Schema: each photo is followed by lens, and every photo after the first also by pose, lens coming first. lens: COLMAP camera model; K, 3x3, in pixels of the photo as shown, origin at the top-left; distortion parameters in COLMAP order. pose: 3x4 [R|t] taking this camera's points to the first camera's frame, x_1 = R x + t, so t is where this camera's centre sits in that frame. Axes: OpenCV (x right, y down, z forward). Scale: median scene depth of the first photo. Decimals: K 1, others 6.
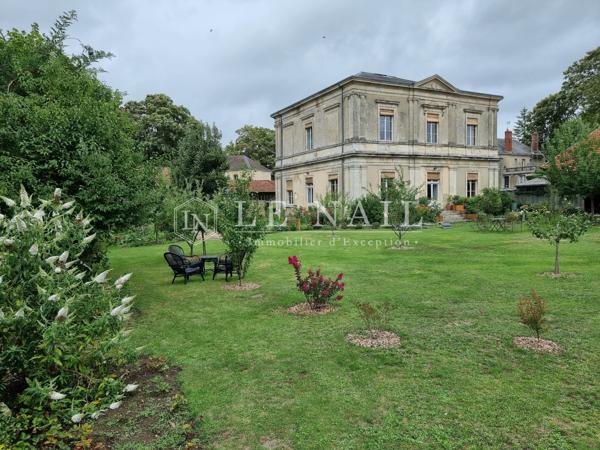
lens RADIAL K [[416.4, 0, 291.2], [0, 416.4, 226.4], [0, 0, 1]] dist [0.031383, -0.008405]
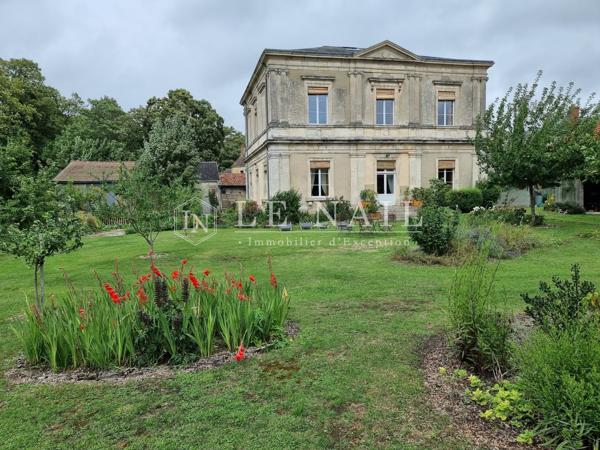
lens RADIAL K [[432.6, 0, 298.9], [0, 432.6, 230.3], [0, 0, 1]] dist [0.036046, -0.002798]
pose [[0.974909, 0.009001, -0.222422, 0.364102], [-0.005968, 0.999880, 0.014305, -0.001835], [0.222524, -0.012619, 0.974846, 0.123944]]
